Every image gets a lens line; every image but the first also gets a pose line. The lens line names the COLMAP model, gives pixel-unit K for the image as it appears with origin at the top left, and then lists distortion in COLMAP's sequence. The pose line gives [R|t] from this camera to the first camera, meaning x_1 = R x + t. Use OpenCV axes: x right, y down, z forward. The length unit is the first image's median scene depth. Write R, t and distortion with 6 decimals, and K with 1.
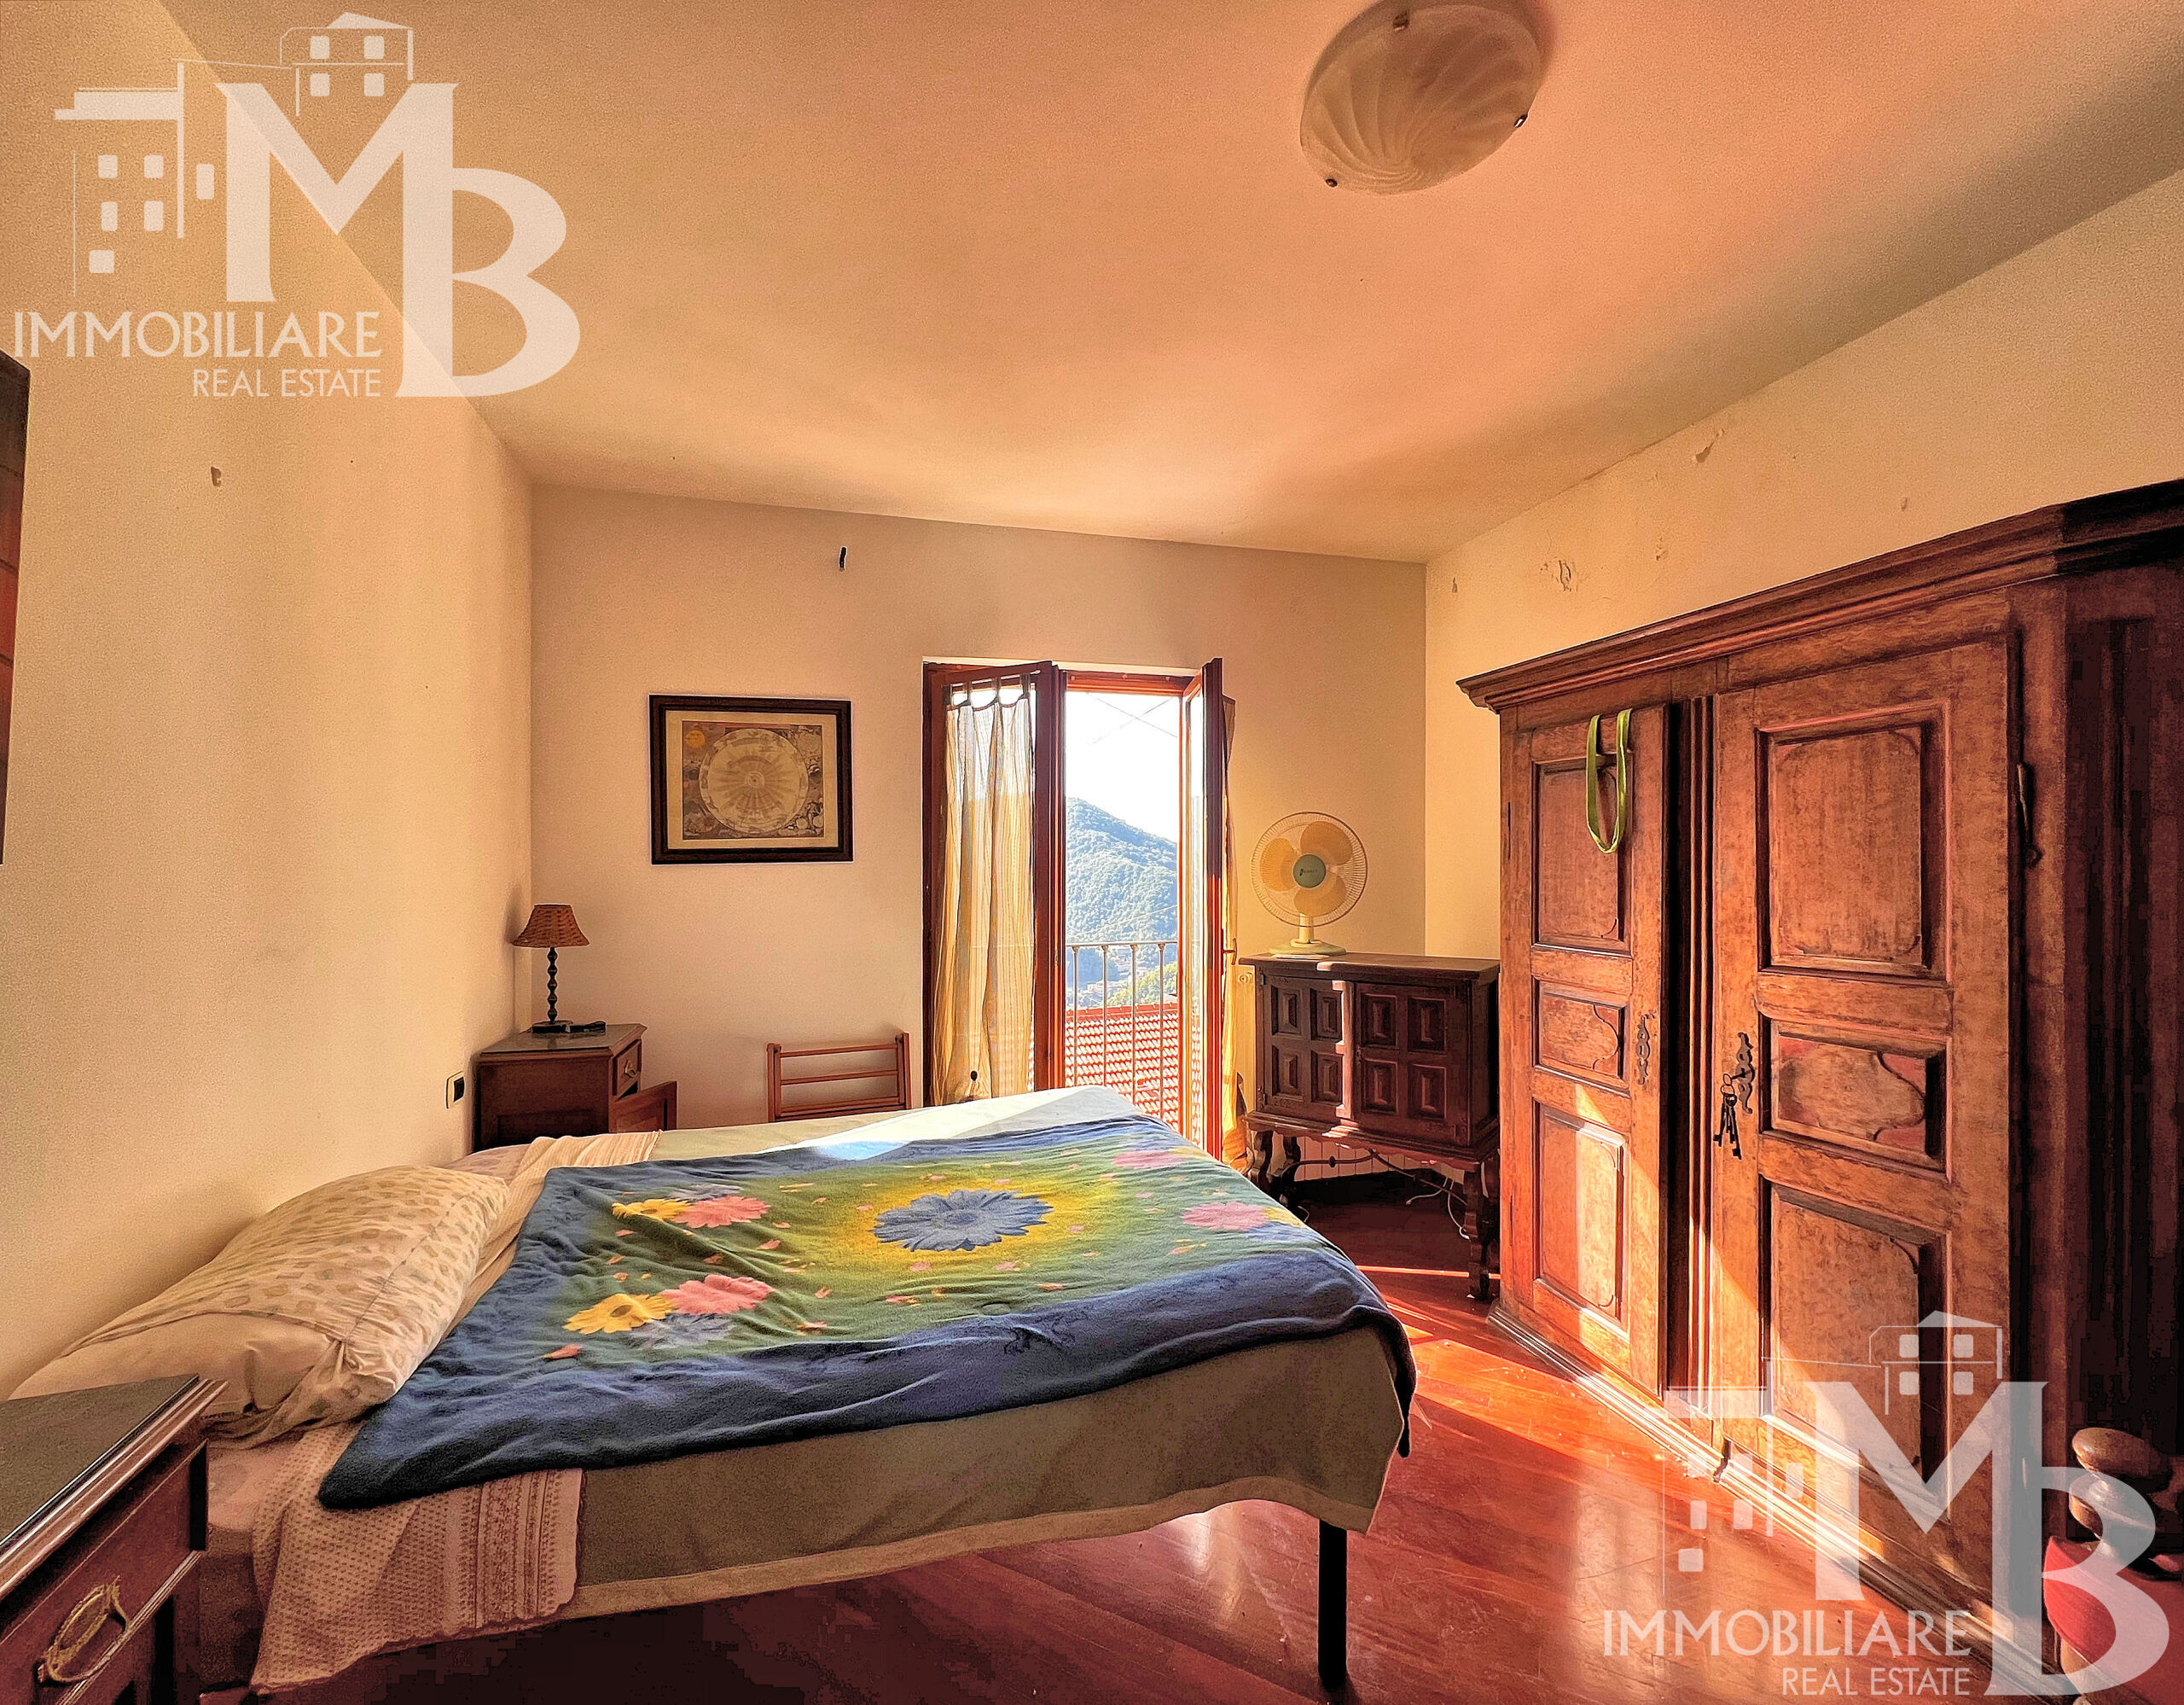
lens RADIAL K [[921.5, 0, 1085.4], [0, 921.5, 867.1], [0, 0, 1]] dist [0.000432, 0.000071]
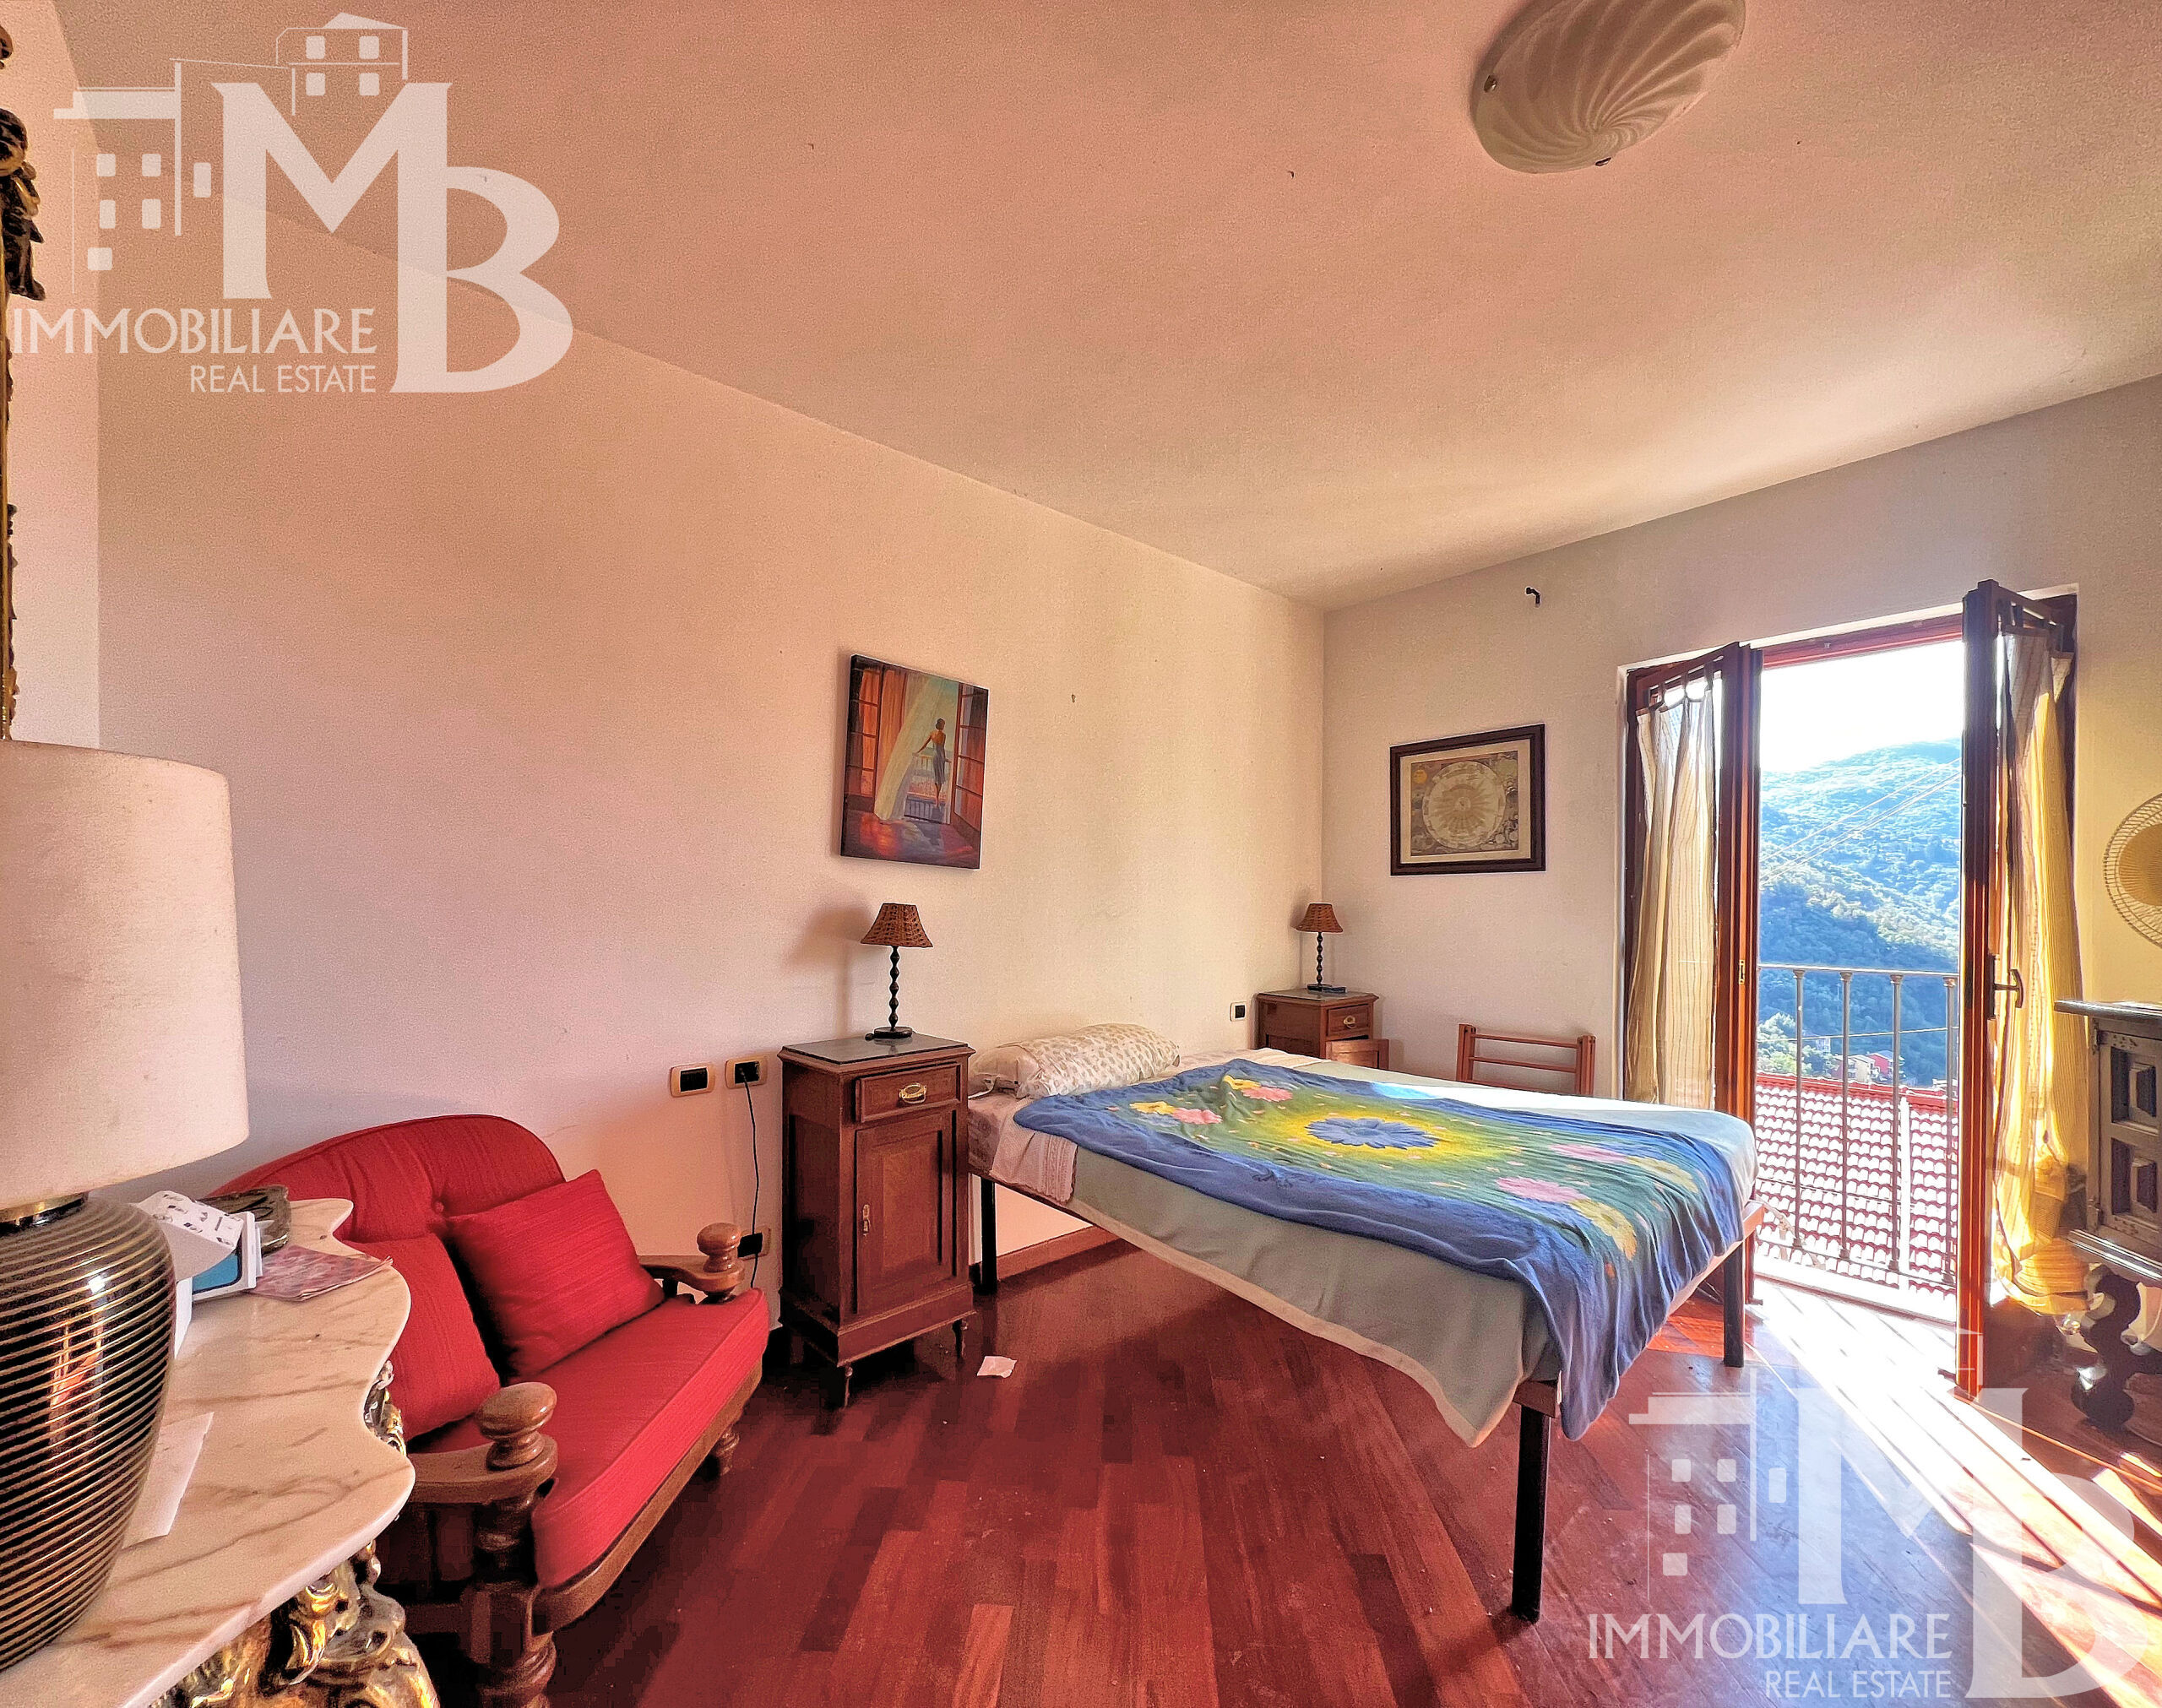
lens RADIAL K [[898.0, 0, 1039.6], [0, 898.0, 911.9], [0, 0, 1]] dist [-0.001757, -0.000022]
pose [[0.382129, 0.023253, -0.923816, 0.568825], [-0.007804, 0.999729, 0.021935, 0.026464], [0.924076, -0.001173, 0.382207, 0.049945]]
